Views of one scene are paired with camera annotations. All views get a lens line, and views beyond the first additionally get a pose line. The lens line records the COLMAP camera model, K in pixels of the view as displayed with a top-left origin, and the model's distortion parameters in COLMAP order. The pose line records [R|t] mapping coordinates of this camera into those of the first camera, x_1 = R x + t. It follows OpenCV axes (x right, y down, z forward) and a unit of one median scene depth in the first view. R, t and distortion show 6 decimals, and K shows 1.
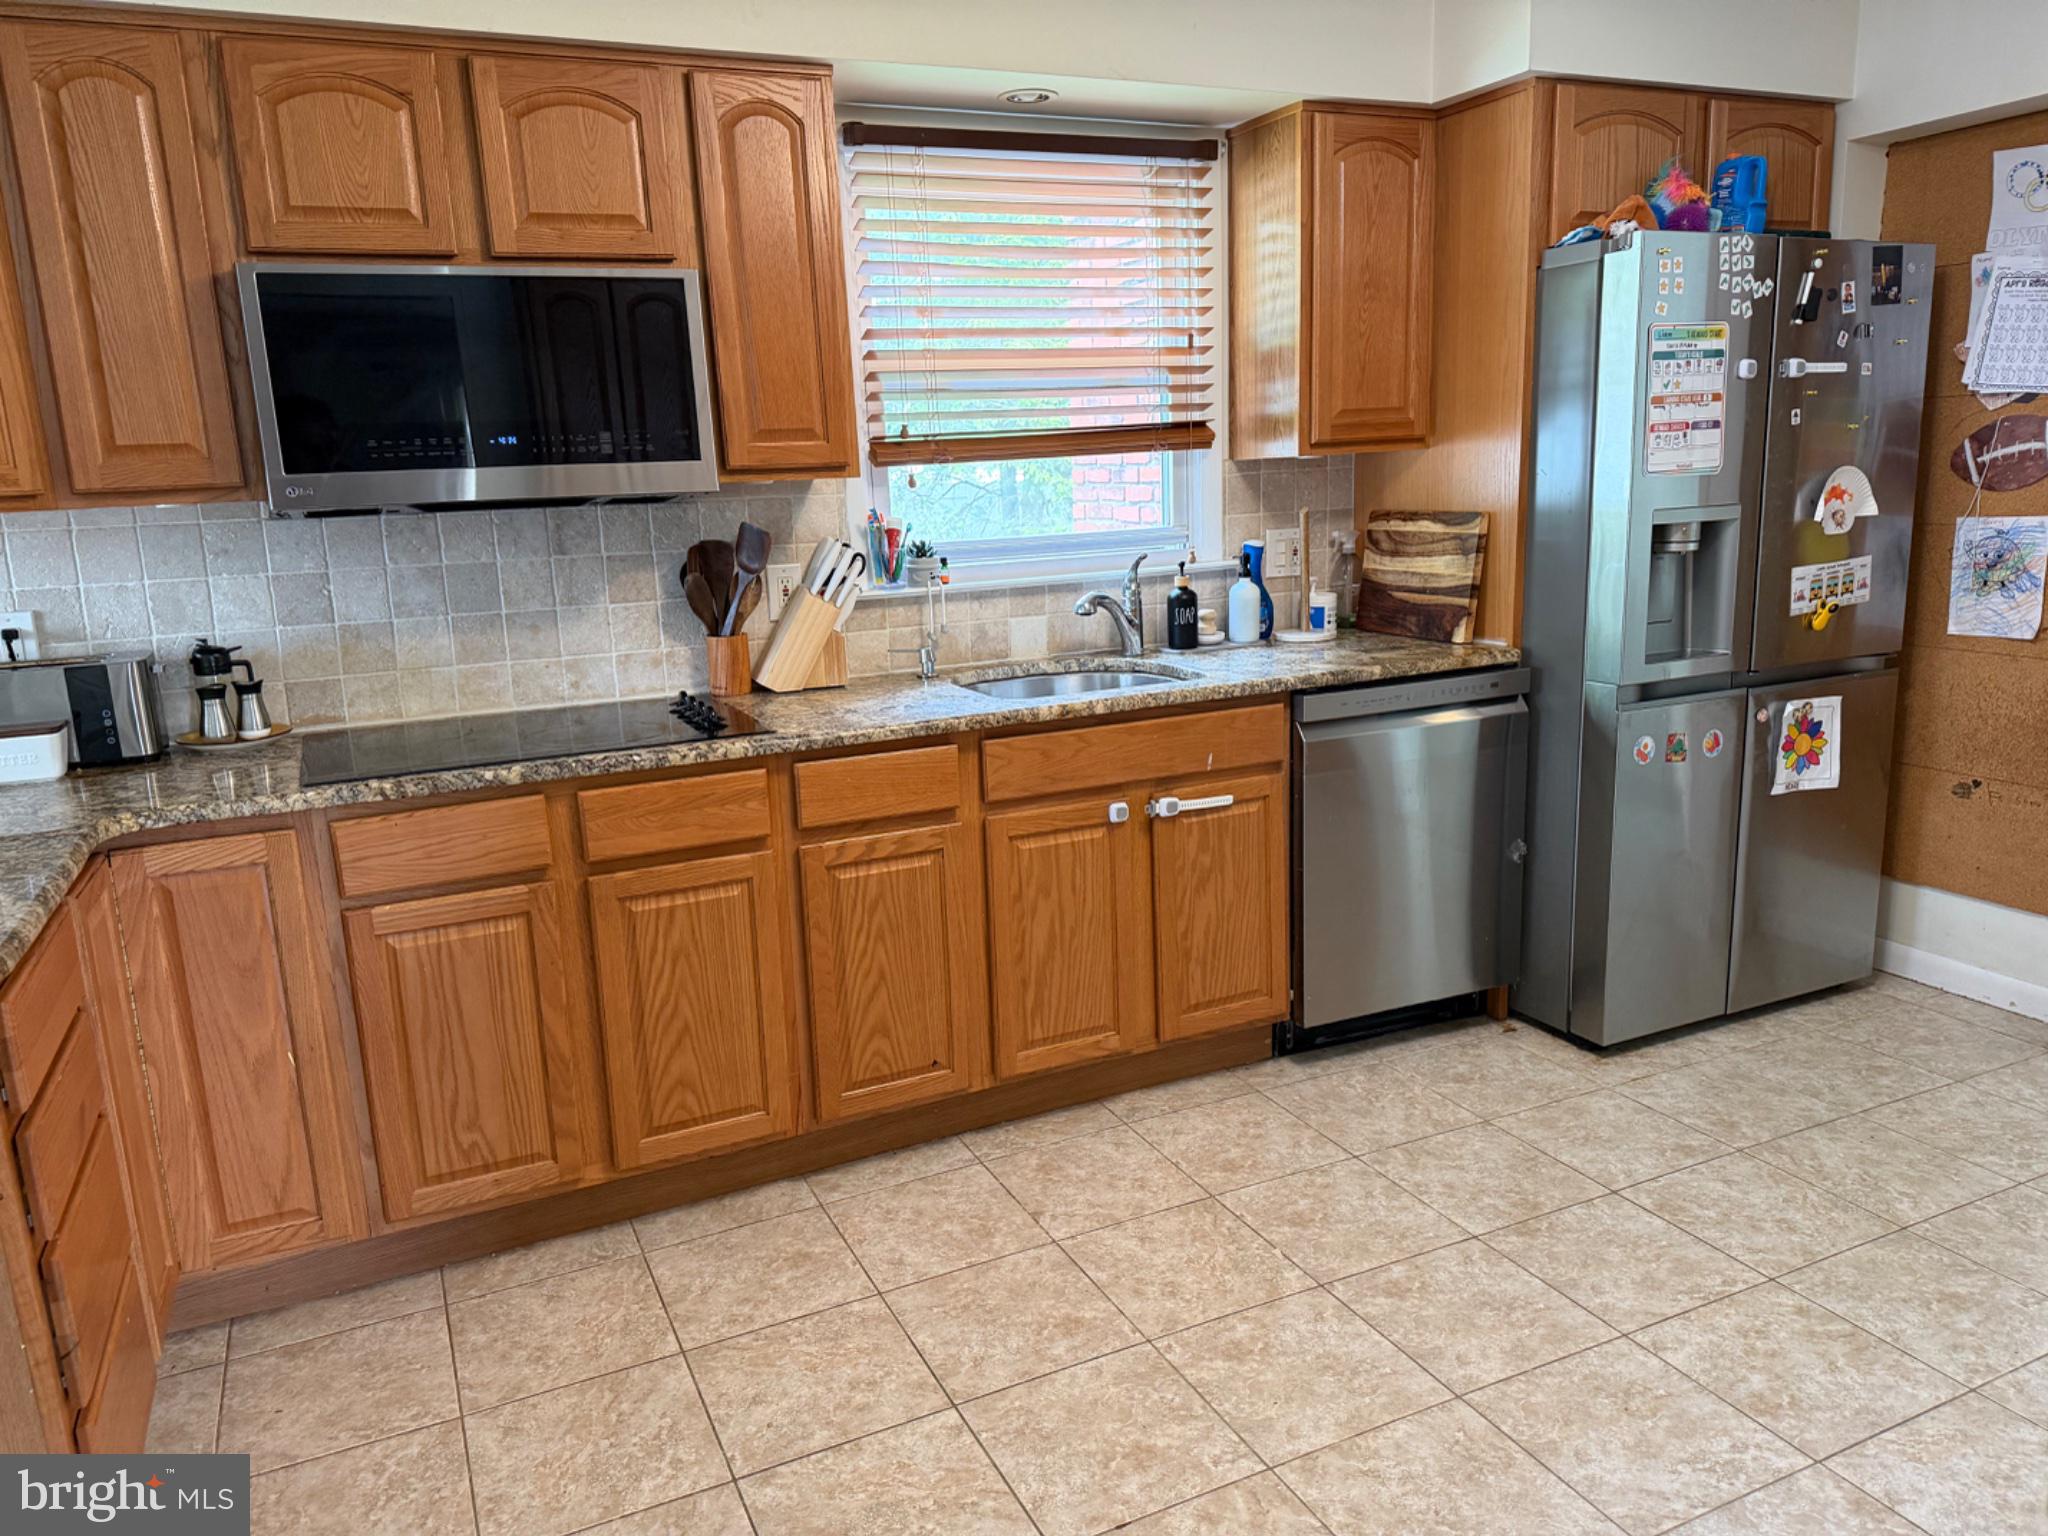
lens RADIAL K [[1452.6, 0, 1026.8], [0, 1452.6, 770.7], [0, 0, 1]] dist [0.025158, -0.027507]
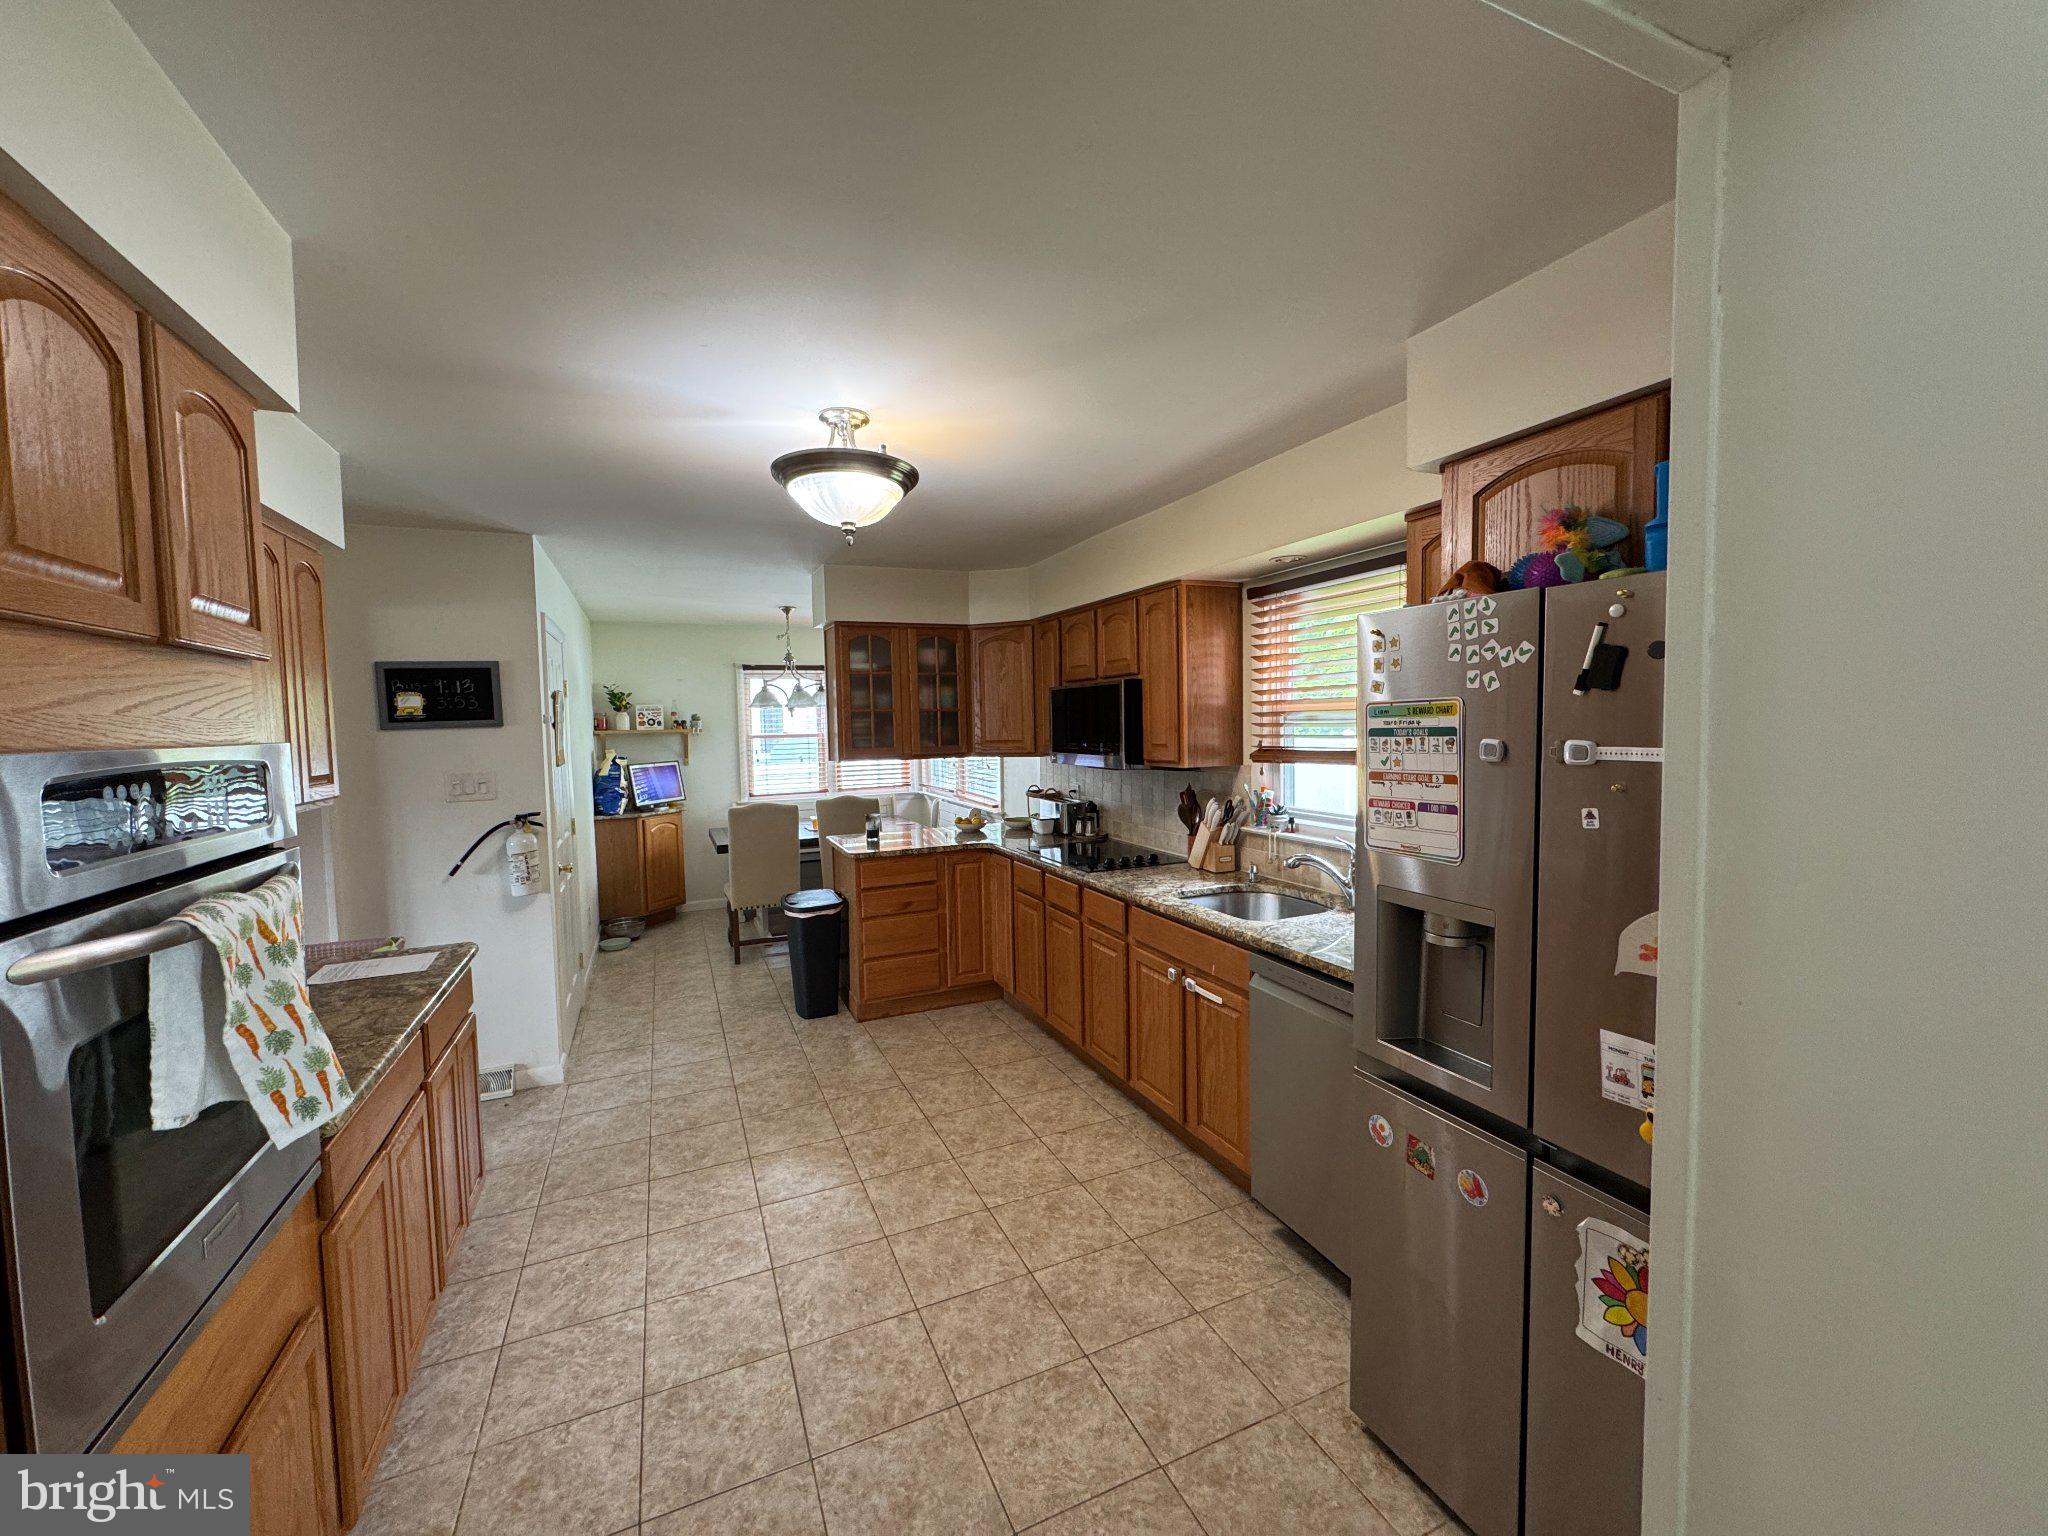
lens RADIAL K [[819.8, 0, 1022.9], [0, 819.8, 770.1], [0, 0, 1]] dist [0.000721, -0.000159]
pose [[-0.025531, 0.101044, -0.994554, 0.979488], [-0.192277, 0.975806, 0.104075, -0.266325], [0.981008, 0.193887, -0.005485, 0.758527]]
